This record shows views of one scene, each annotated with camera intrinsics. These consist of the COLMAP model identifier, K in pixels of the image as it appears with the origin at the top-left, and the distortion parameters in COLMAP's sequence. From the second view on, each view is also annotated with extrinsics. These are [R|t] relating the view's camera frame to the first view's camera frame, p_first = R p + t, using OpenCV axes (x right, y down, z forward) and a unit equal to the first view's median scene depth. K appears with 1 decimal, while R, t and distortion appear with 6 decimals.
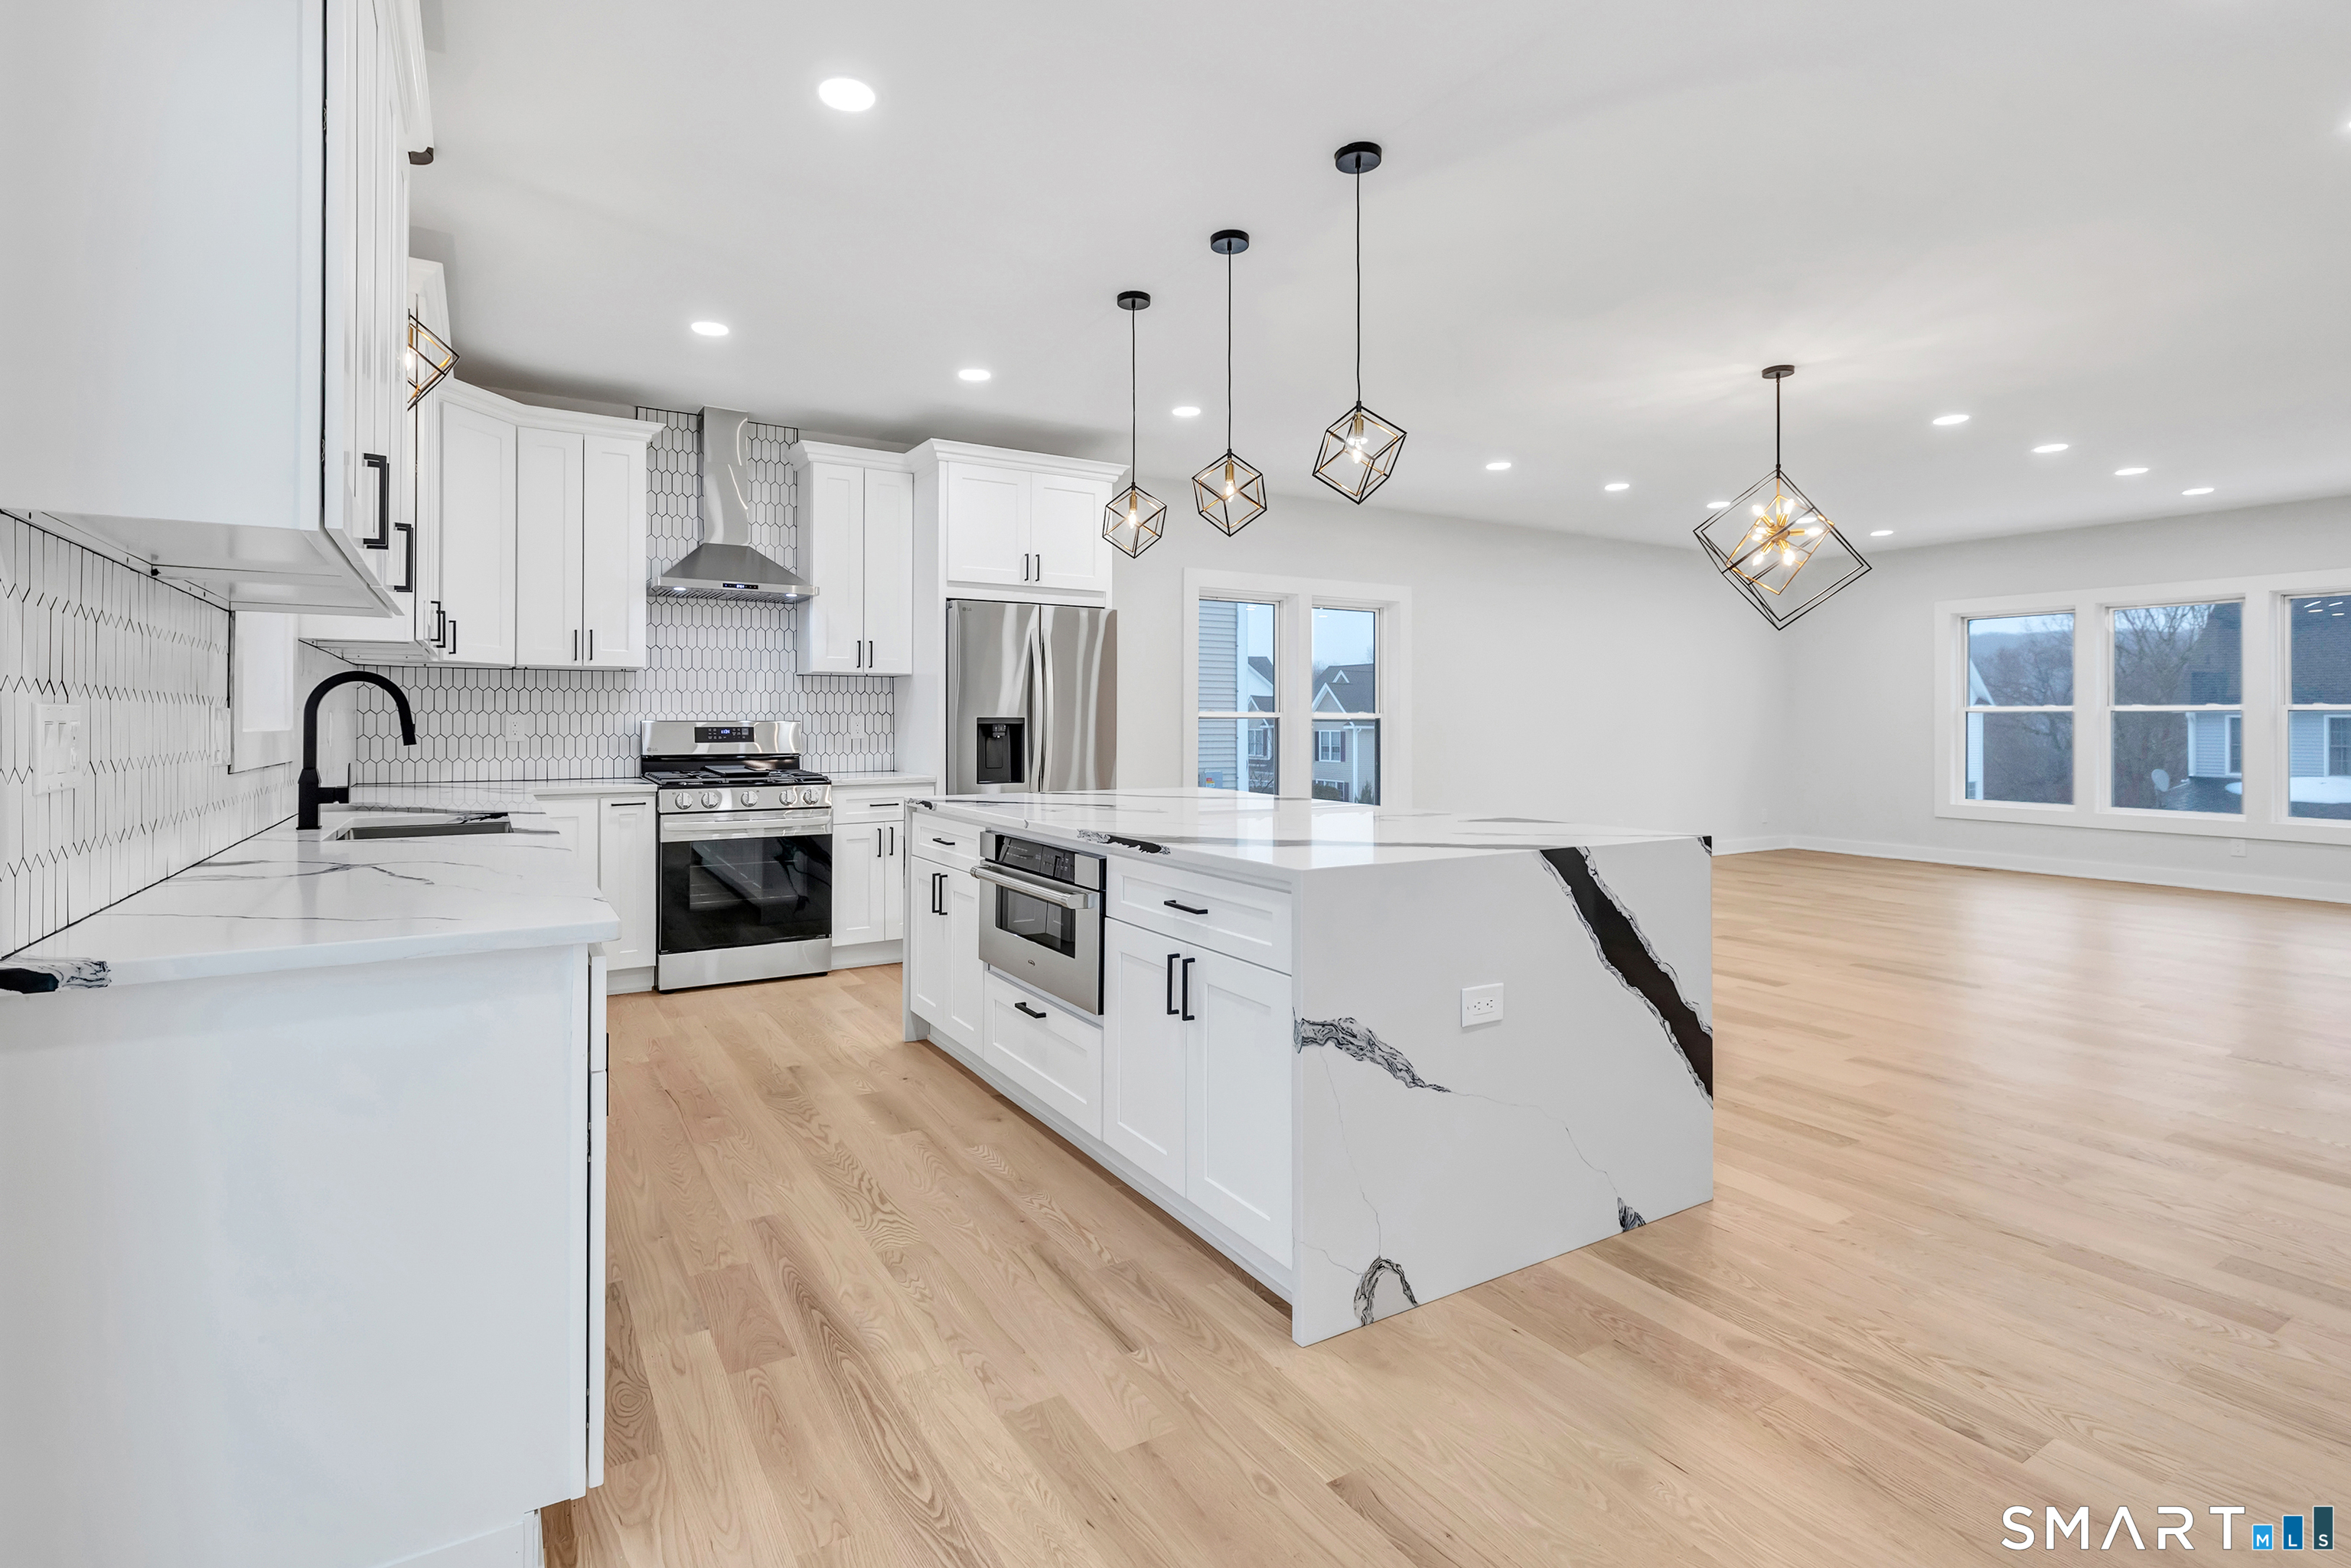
lens RADIAL K [[1088.7, 0, 1110.3], [0, 1088.7, 712.4], [0, 0, 1]] dist [0.000137, -0.000807]
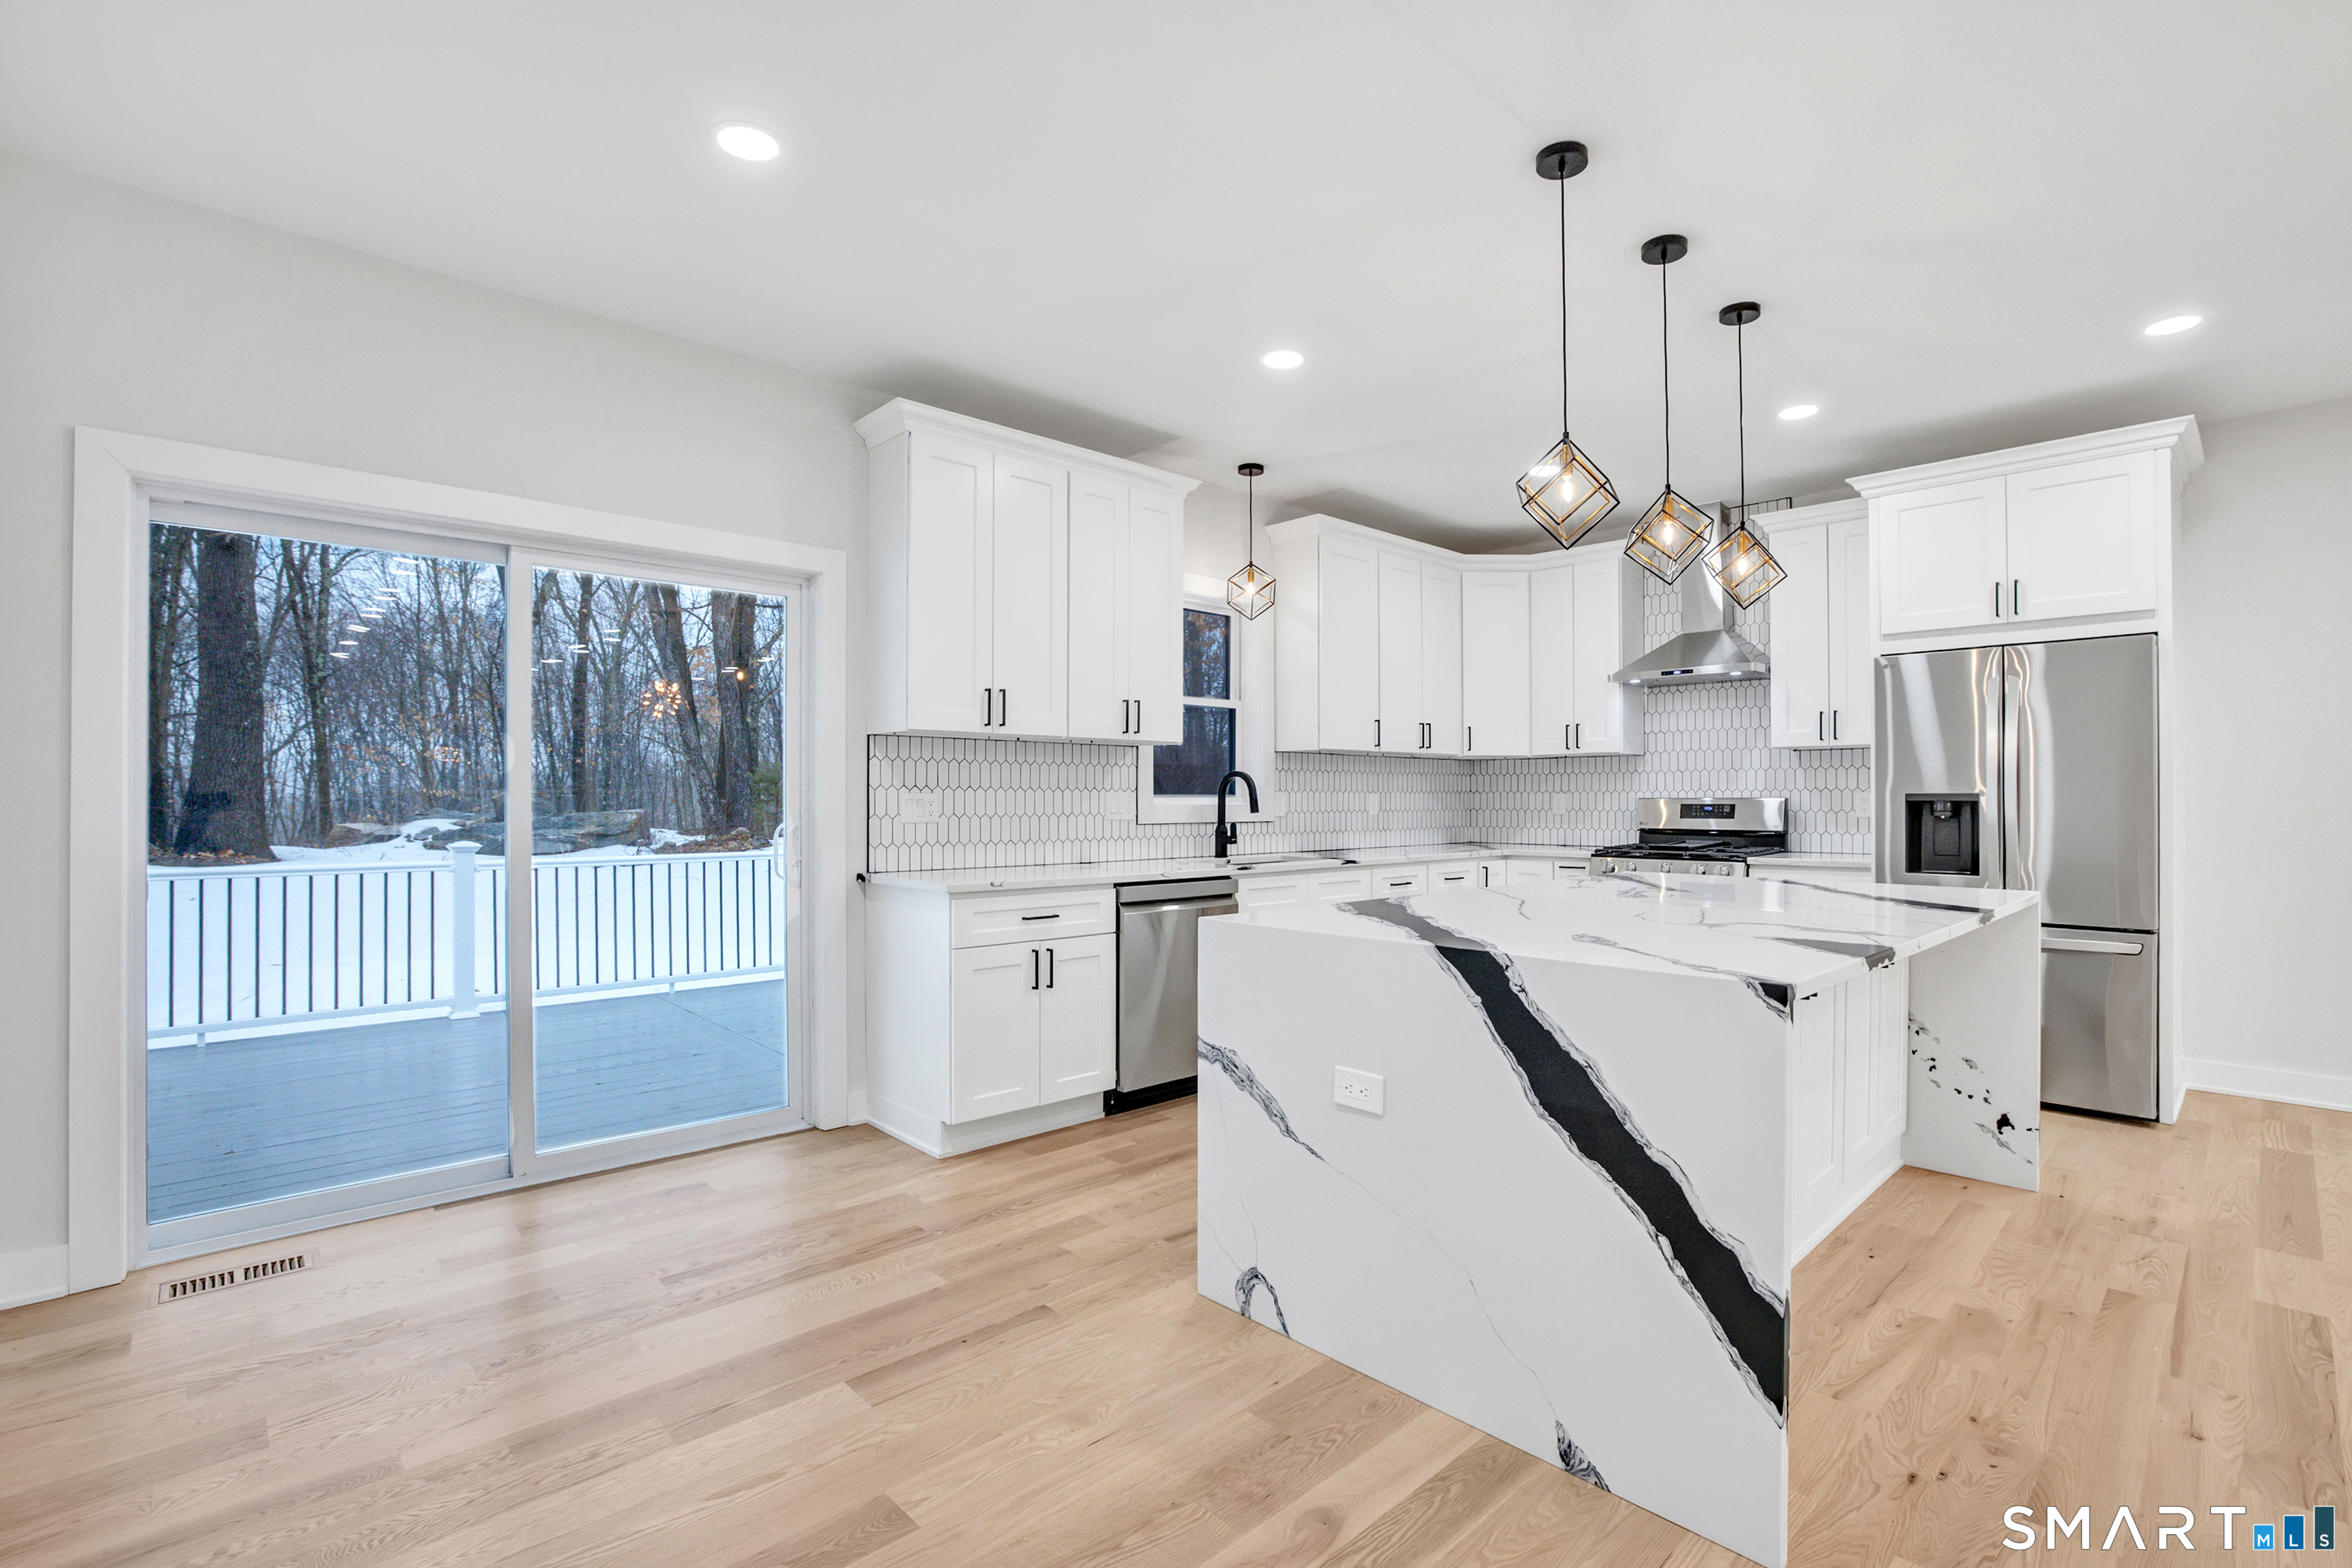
lens RADIAL K [[1081.6, 0, 1193.3], [0, 1081.6, 787.5], [0, 0, 1]] dist [-0.055500, 0.019101]
pose [[0.226627, -0.011030, -0.973919, 1.037172], [0.008699, 0.999919, -0.009300, 0.005320], [0.973943, -0.006365, 0.226705, 0.533887]]
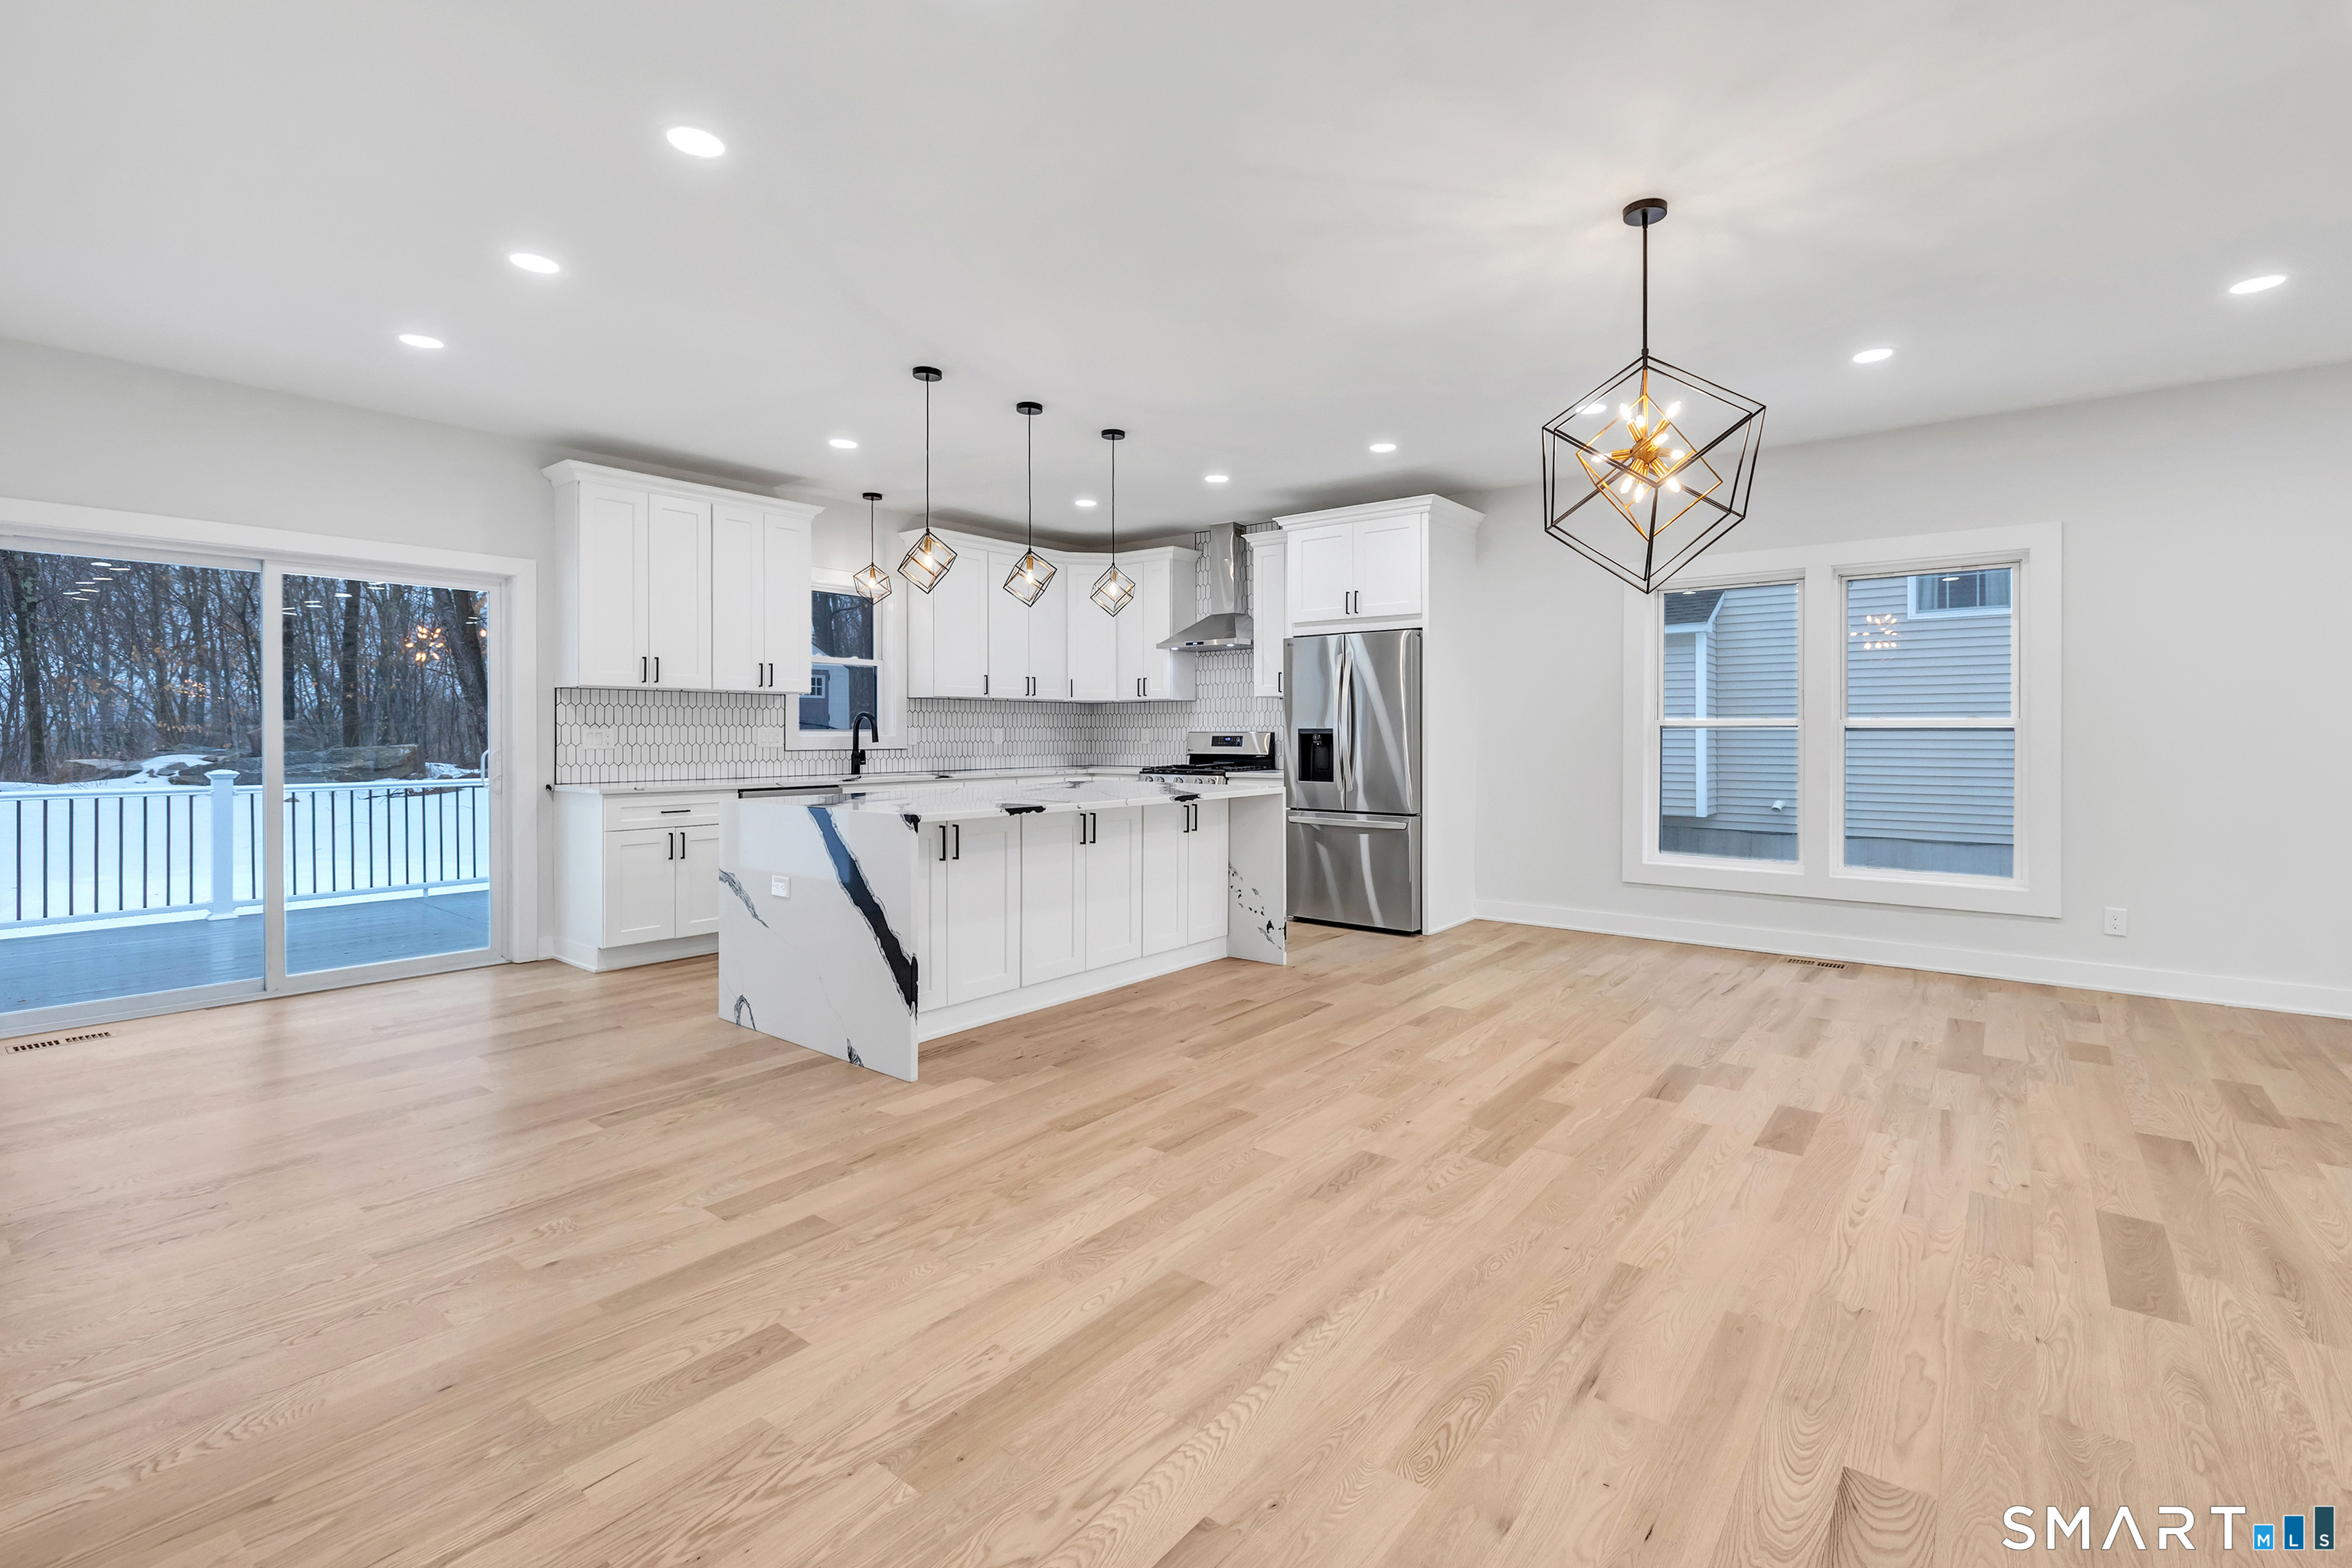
lens RADIAL K [[1060.6, 0, 1215.5], [0, 1060.6, 730.4], [0, 0, 1]] dist [-0.002040, -0.000791]
pose [[0.376281, -0.004141, -0.926496, 1.882638], [0.009549, 0.999954, -0.000591, 0.012377], [0.926456, -0.008624, 0.376303, 0.840126]]
